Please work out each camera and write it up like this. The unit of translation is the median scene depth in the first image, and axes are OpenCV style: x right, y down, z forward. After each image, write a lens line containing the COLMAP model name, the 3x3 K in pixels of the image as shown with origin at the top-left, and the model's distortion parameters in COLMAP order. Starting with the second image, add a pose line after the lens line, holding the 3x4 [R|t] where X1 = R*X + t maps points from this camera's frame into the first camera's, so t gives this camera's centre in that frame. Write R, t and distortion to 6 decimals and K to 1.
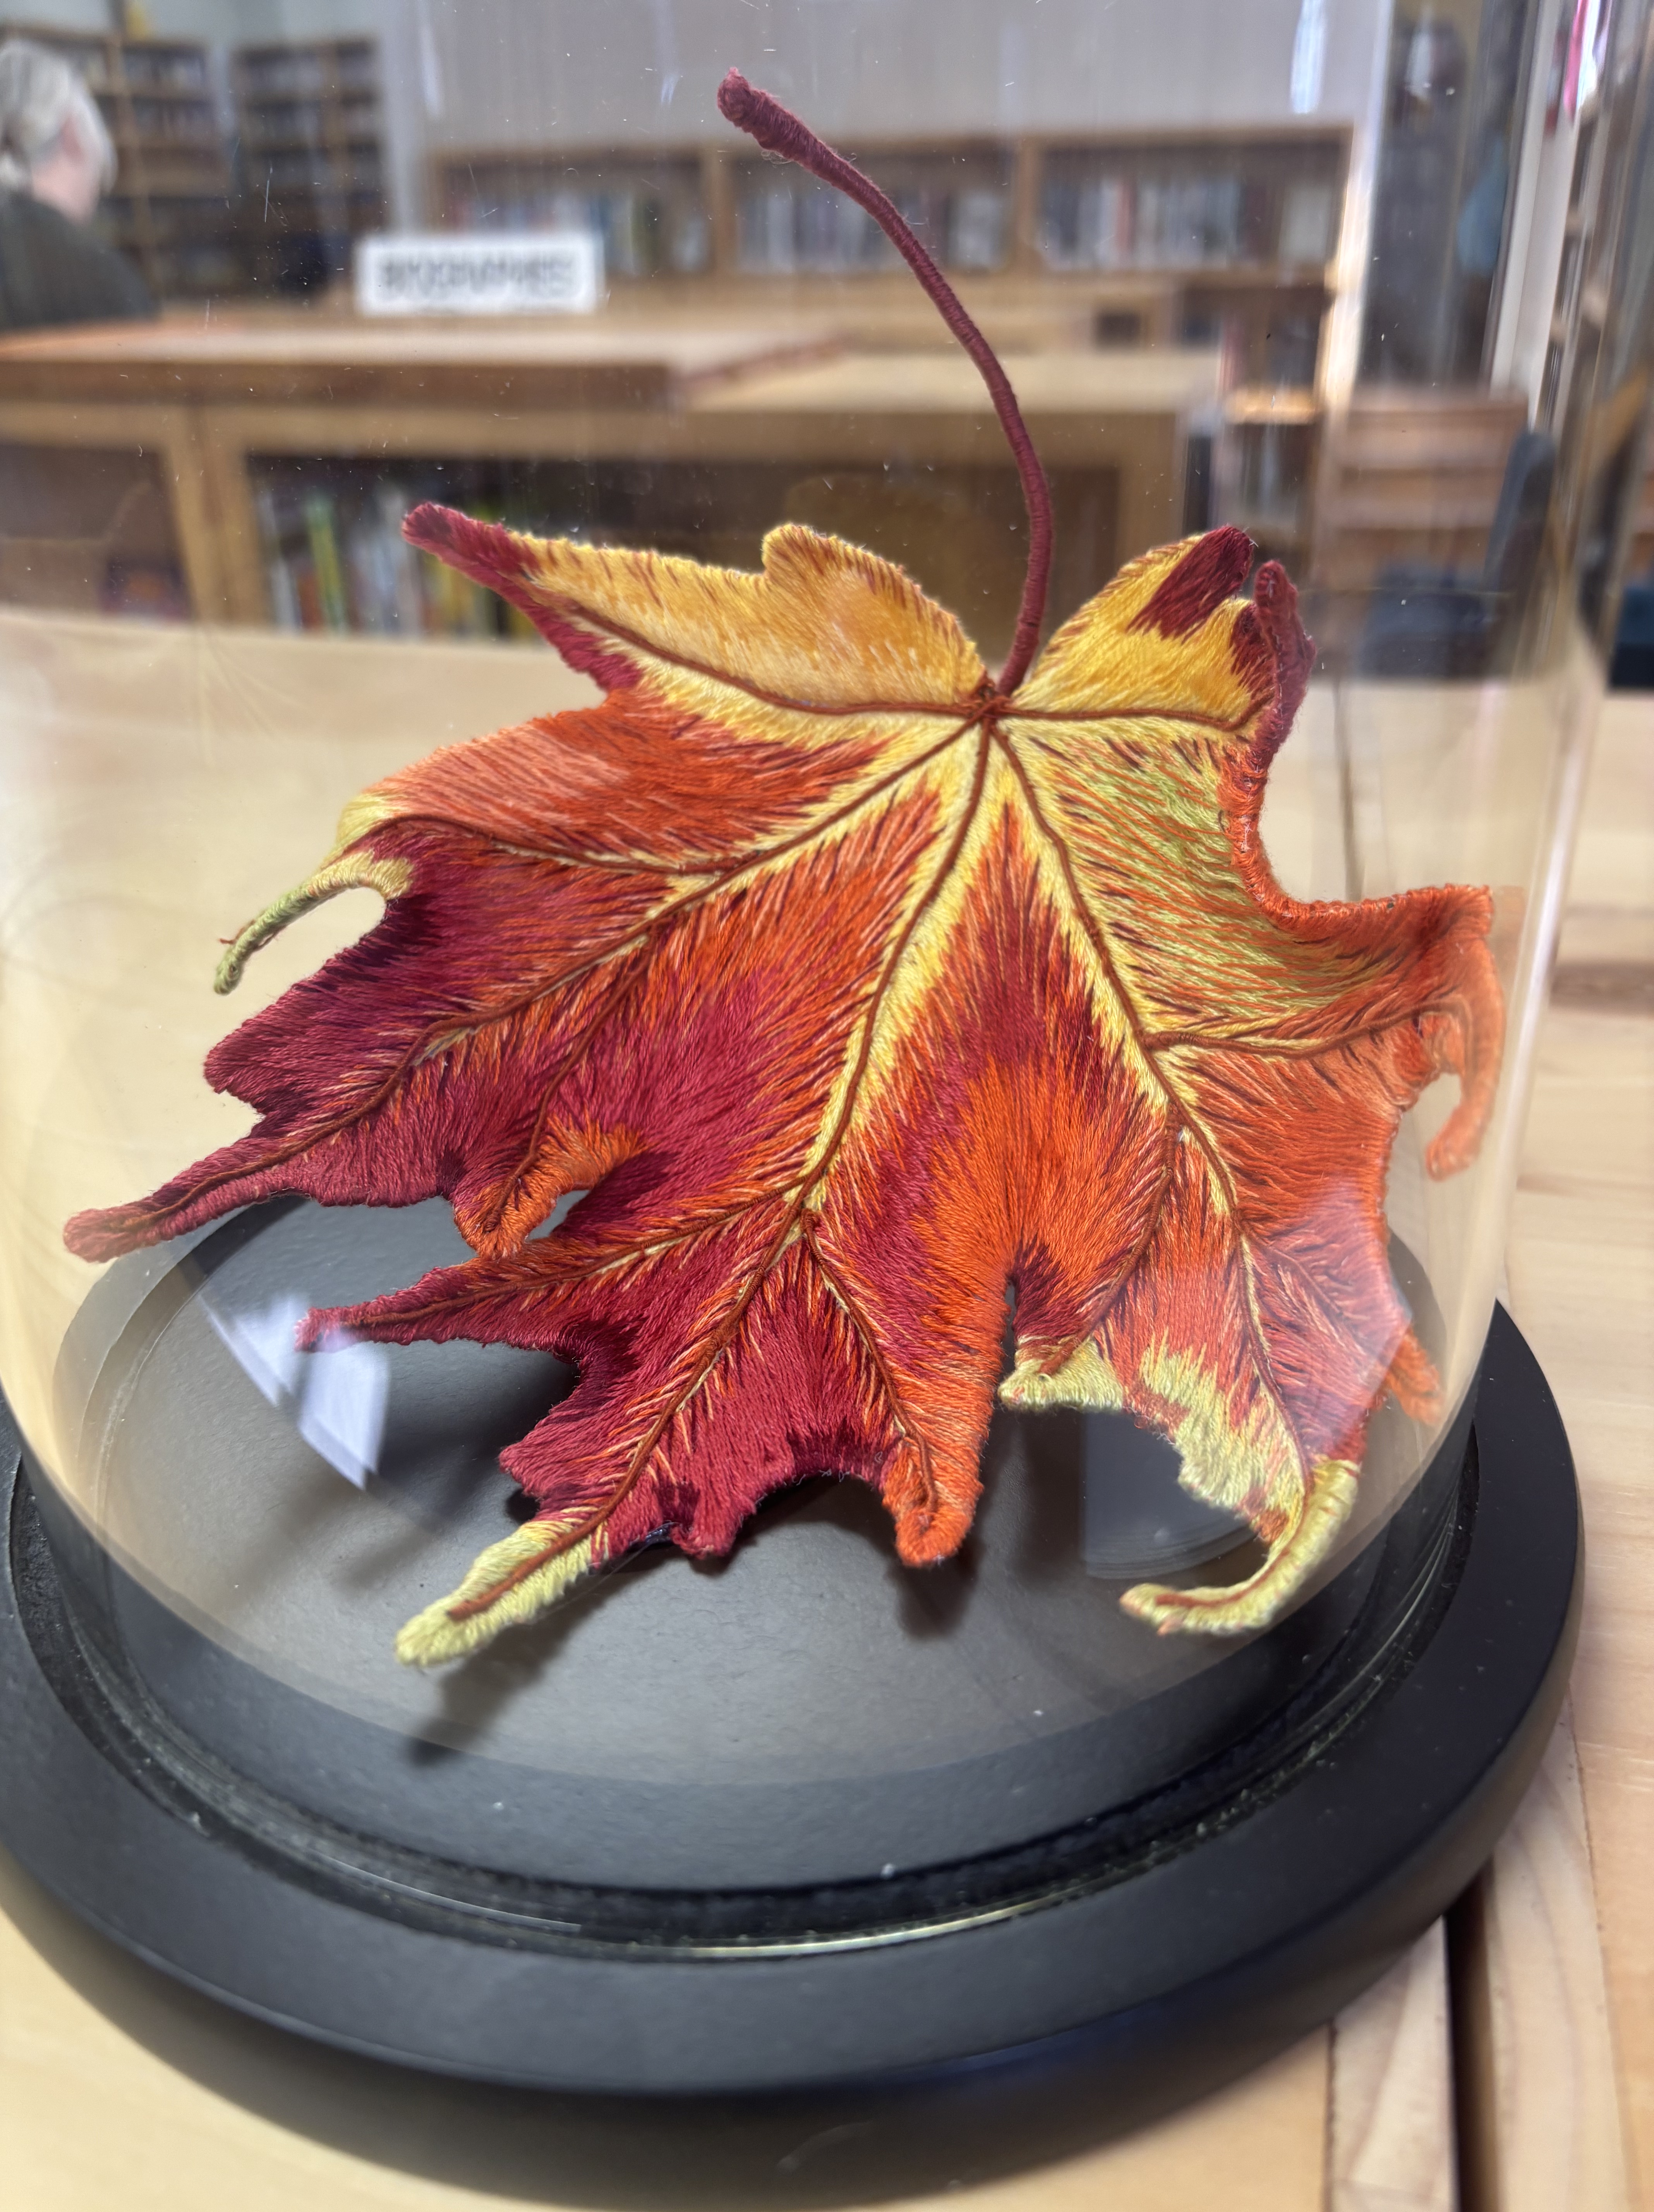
lens RADIAL K [[1682.4, 0, 827.0], [0, 1682.4, 1106.0], [0, 0, 1]] dist [-0.001405, -0.003496]
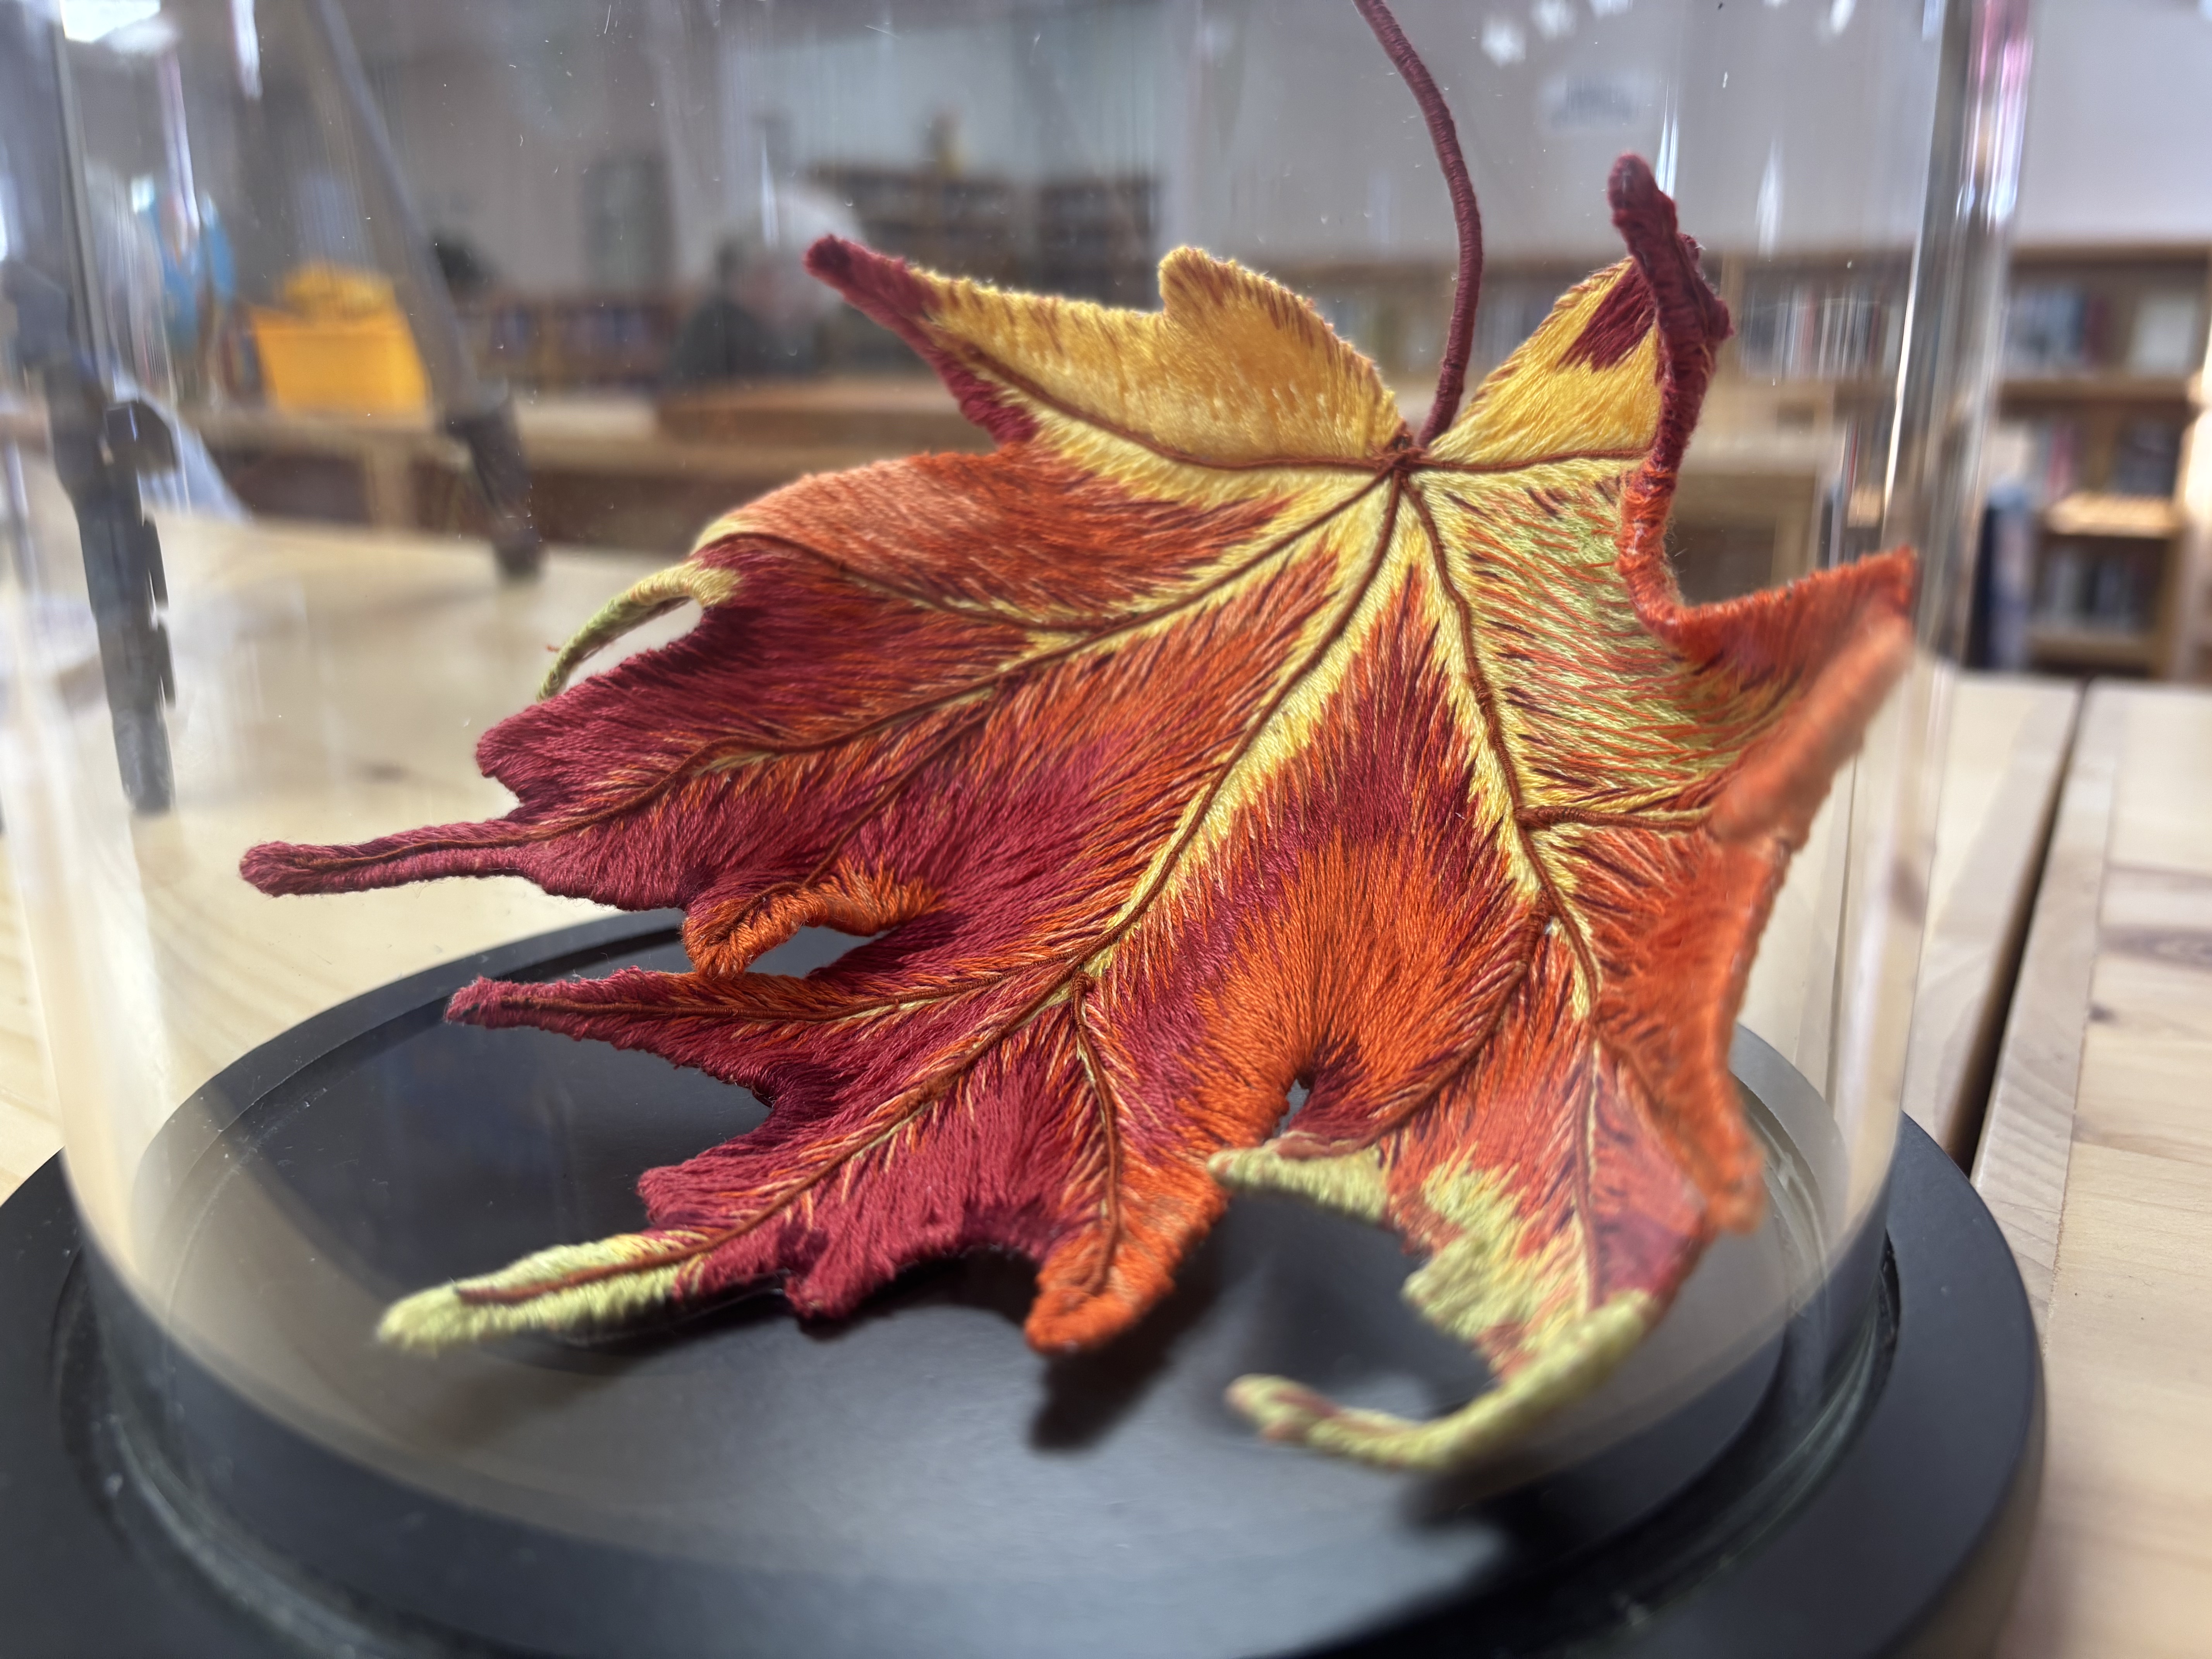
lens RADIAL K [[1682.6, 0, 1096.1], [0, 1682.6, 850.7], [0, 0, 1]] dist [-0.001405, -0.003496]
pose [[0.963538, 0.087124, -0.252989, 0.187834], [-0.132879, 0.976477, -0.169809, 0.133978], [0.232244, 0.197234, 0.952450, 0.179369]]
